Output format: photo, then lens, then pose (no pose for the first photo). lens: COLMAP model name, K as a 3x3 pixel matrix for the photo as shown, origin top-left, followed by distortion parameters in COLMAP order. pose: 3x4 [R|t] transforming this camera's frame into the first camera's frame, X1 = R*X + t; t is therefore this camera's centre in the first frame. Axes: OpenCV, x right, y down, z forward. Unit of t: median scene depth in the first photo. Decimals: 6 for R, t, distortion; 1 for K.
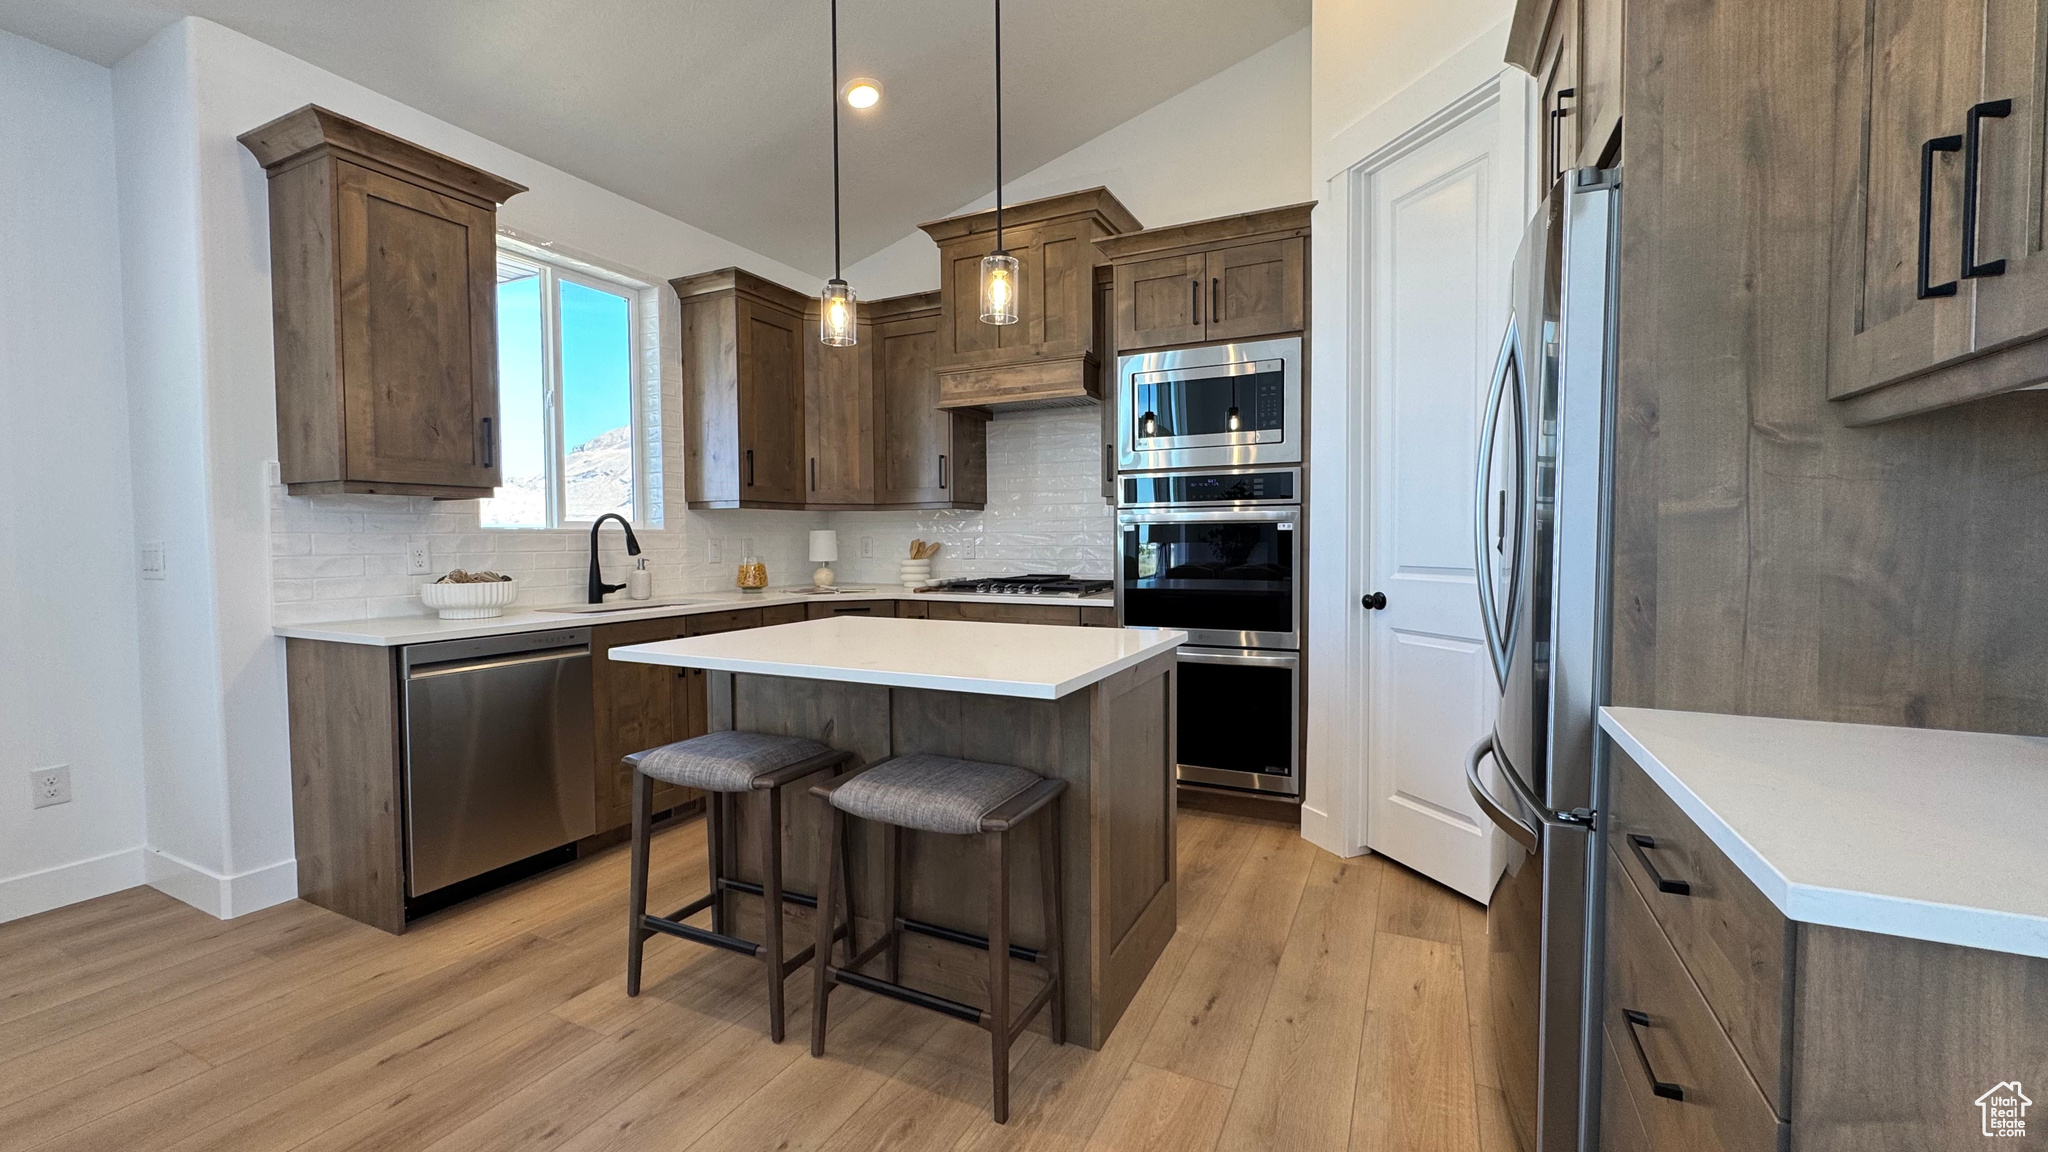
lens RADIAL K [[822.2, 0, 1022.4], [0, 822.2, 570.6], [0, 0, 1]] dist [-0.001222, 0.000191]
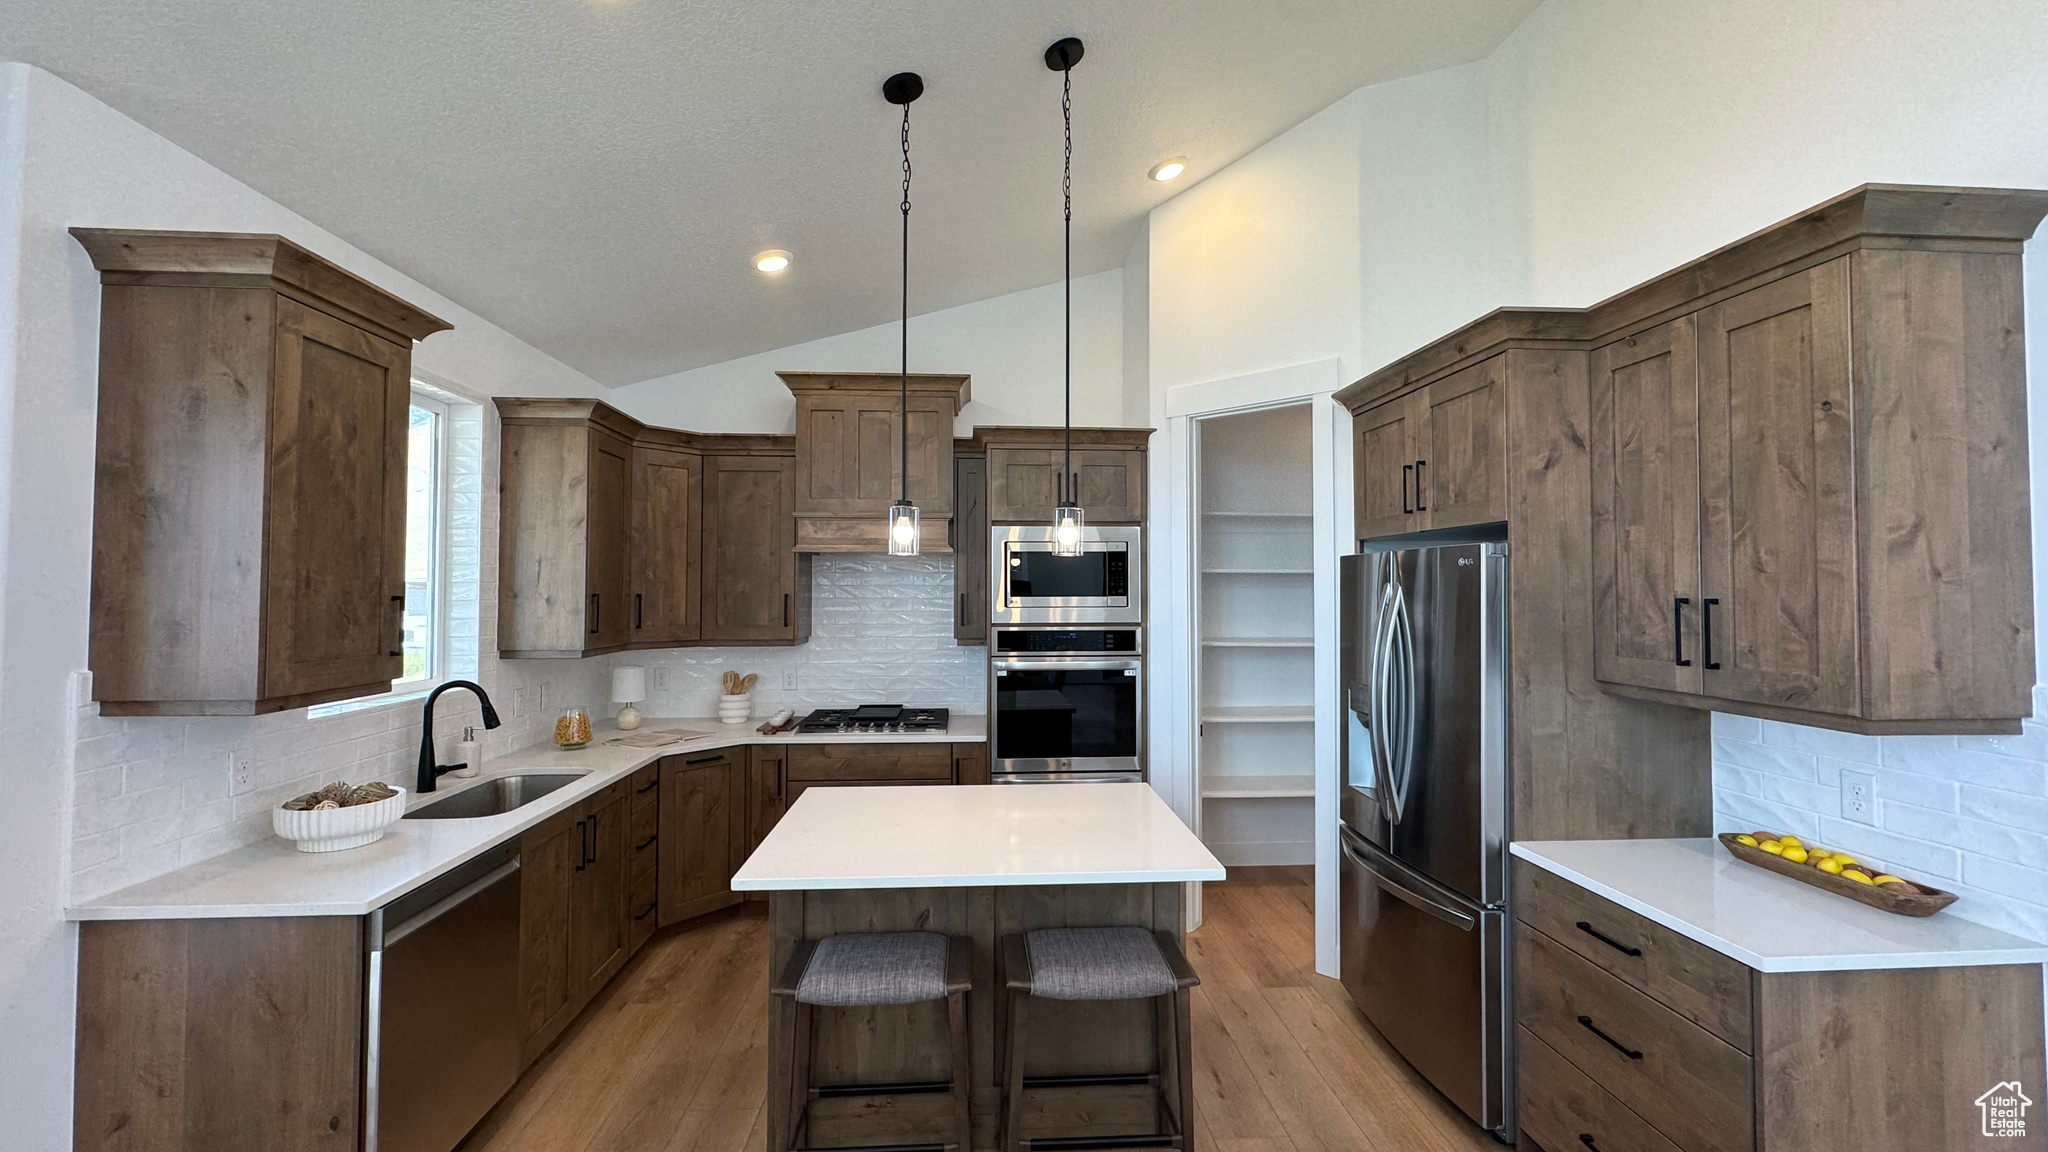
lens RADIAL K [[817.6, 0, 1023.8], [0, 817.6, 571.2], [0, 0, 1]] dist [-0.001713, 0.000074]
pose [[0.866125, 0.019988, 0.499427, -0.459062], [0.012940, 0.997969, -0.062381, -0.134525], [-0.499659, 0.060492, 0.864107, -0.019543]]
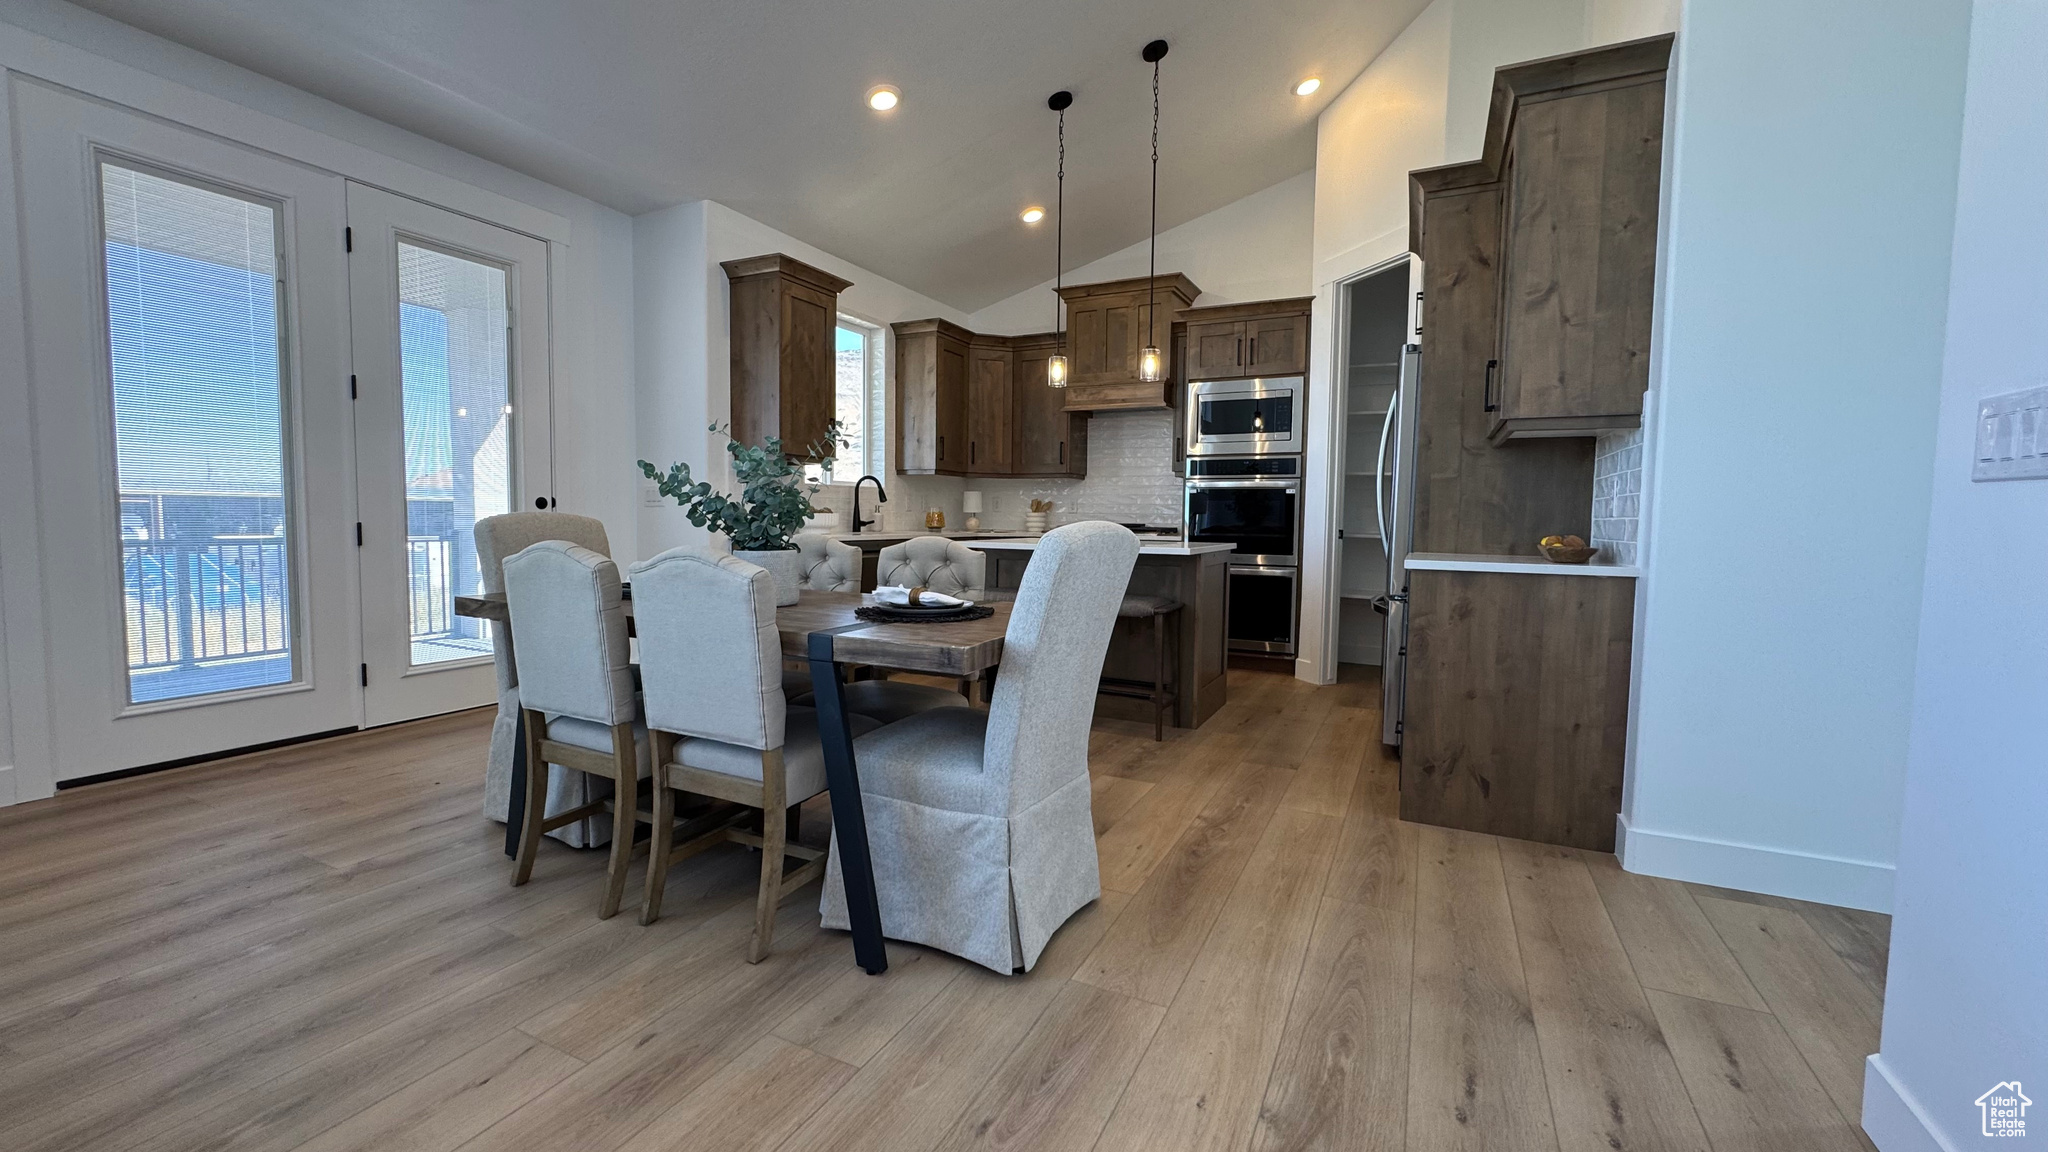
lens RADIAL K [[822.2, 0, 1022.4], [0, 822.2, 570.6], [0, 0, 1]] dist [-0.001222, 0.000191]
pose [[0.999784, 0.019966, -0.005767, -0.206921], [-0.019802, 0.999436, 0.027119, 0.071889], [0.006305, -0.026999, 0.999616, -0.659930]]
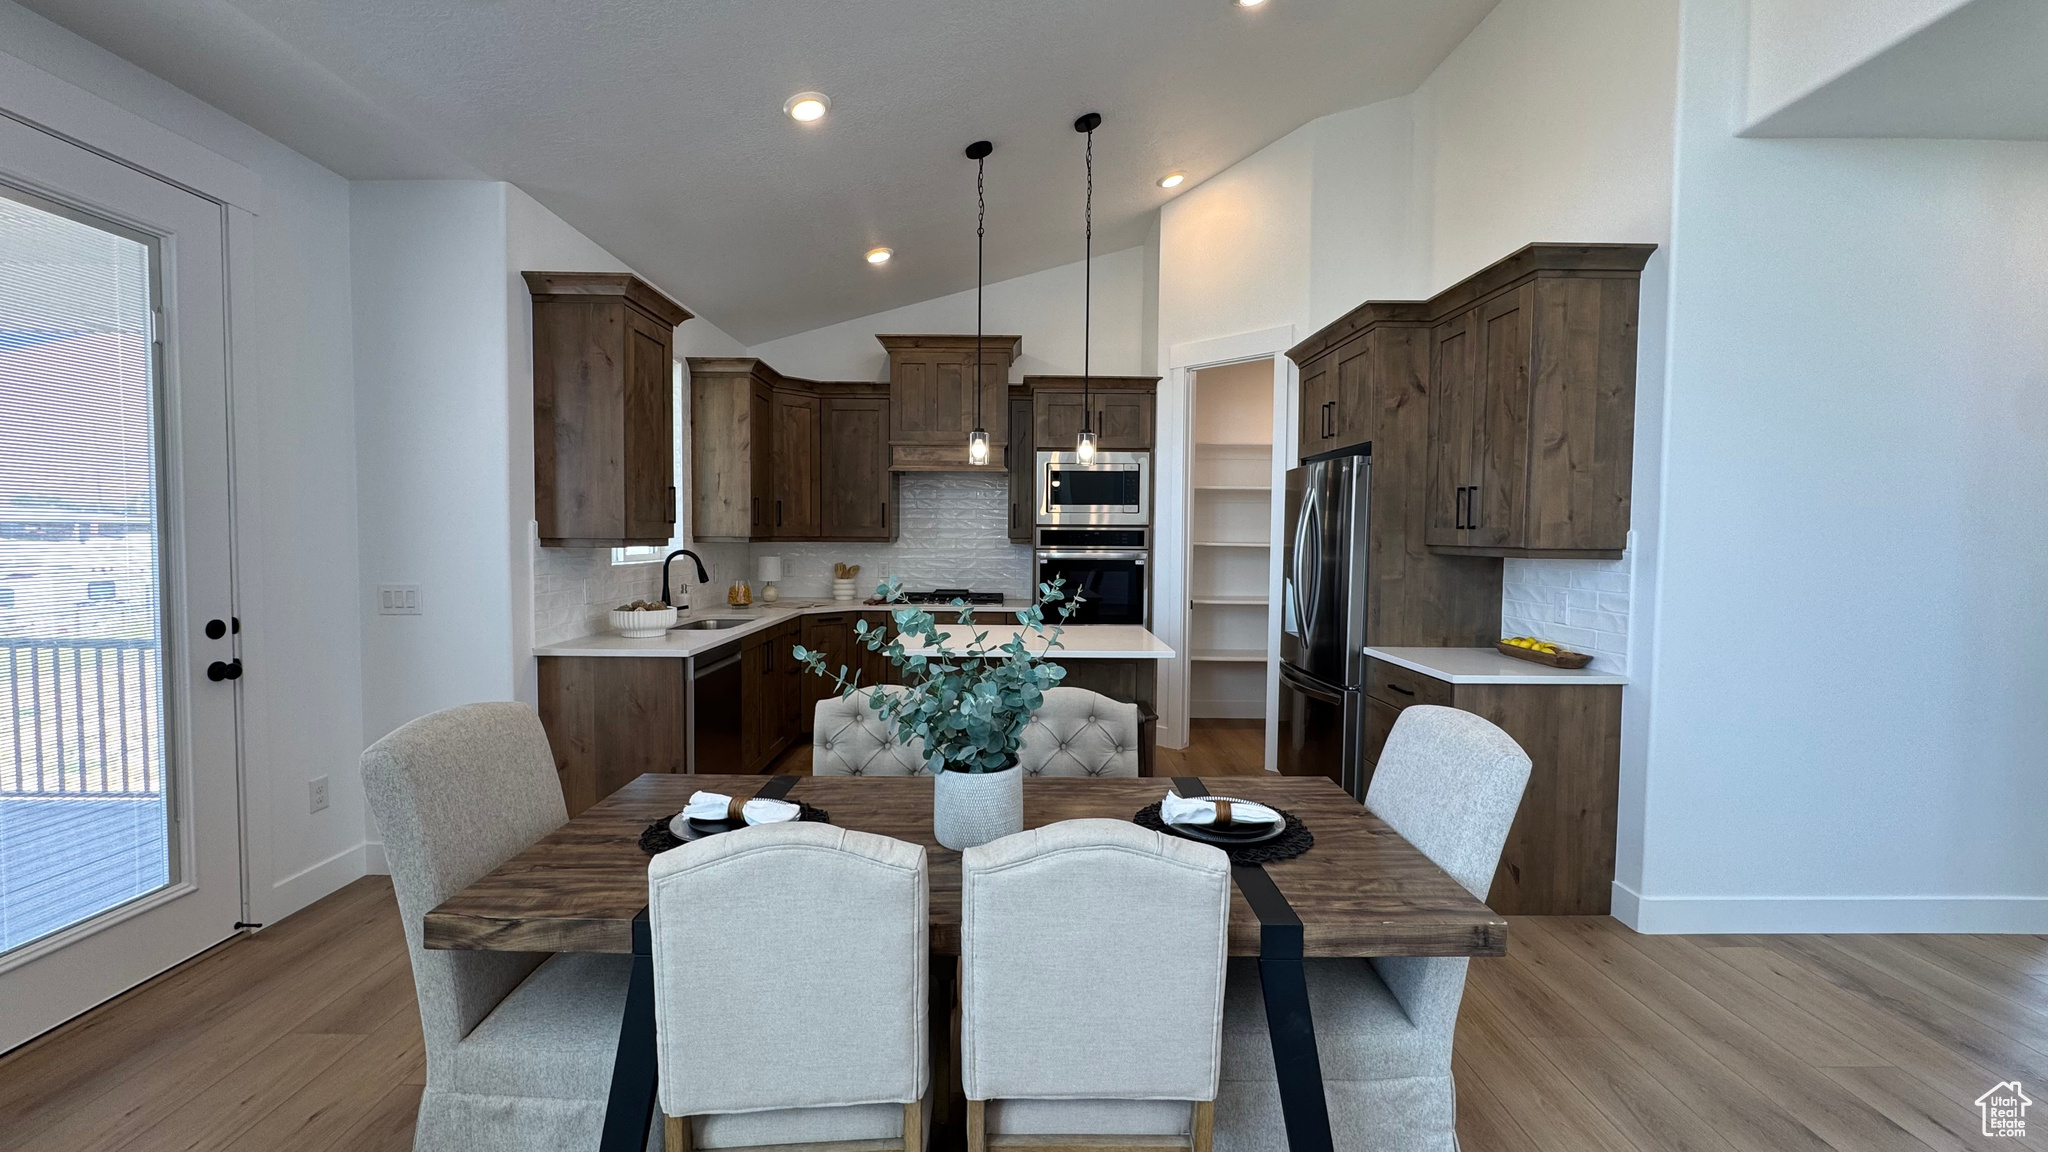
lens RADIAL K [[817.6, 0, 1023.8], [0, 817.6, 571.2], [0, 0, 1]] dist [-0.001713, 0.000074]
pose [[0.893096, -0.006664, 0.449817, -0.656791], [0.003562, 0.999964, 0.007743, -0.049840], [-0.449852, -0.005313, 0.893087, -0.402117]]
